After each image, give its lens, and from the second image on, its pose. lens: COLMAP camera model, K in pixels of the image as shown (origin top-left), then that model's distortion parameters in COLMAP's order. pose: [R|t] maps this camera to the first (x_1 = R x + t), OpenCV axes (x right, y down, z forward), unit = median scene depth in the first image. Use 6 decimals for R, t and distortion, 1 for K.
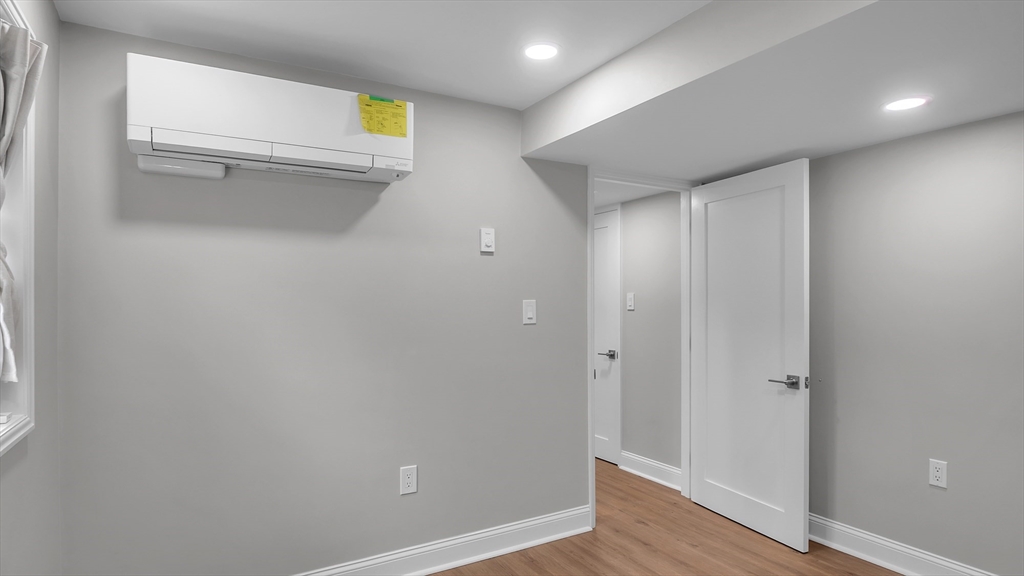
lens RADIAL K [[560.0, 0, 500.5], [0, 560.0, 298.9], [0, 0, 1]] dist [-0.002743, -0.008029]
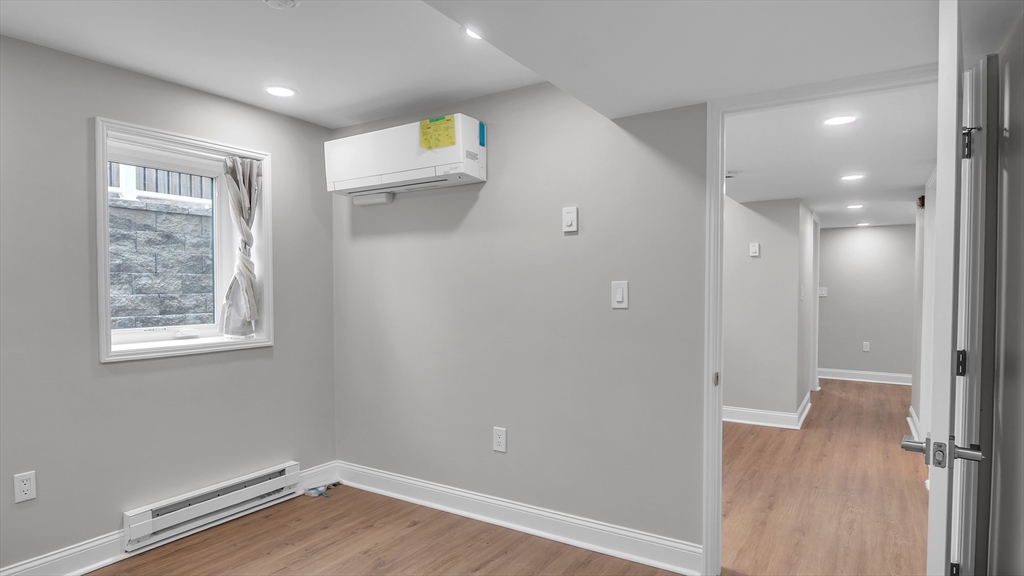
lens RADIAL K [[560.0, 0, 500.5], [0, 560.0, 298.9], [0, 0, 1]] dist [-0.002743, -0.008029]
pose [[0.464322, 0.021044, -0.885417, 0.936514], [0.006407, 0.999612, 0.027118, 0.005912], [0.885644, -0.018264, 0.464006, 0.534015]]
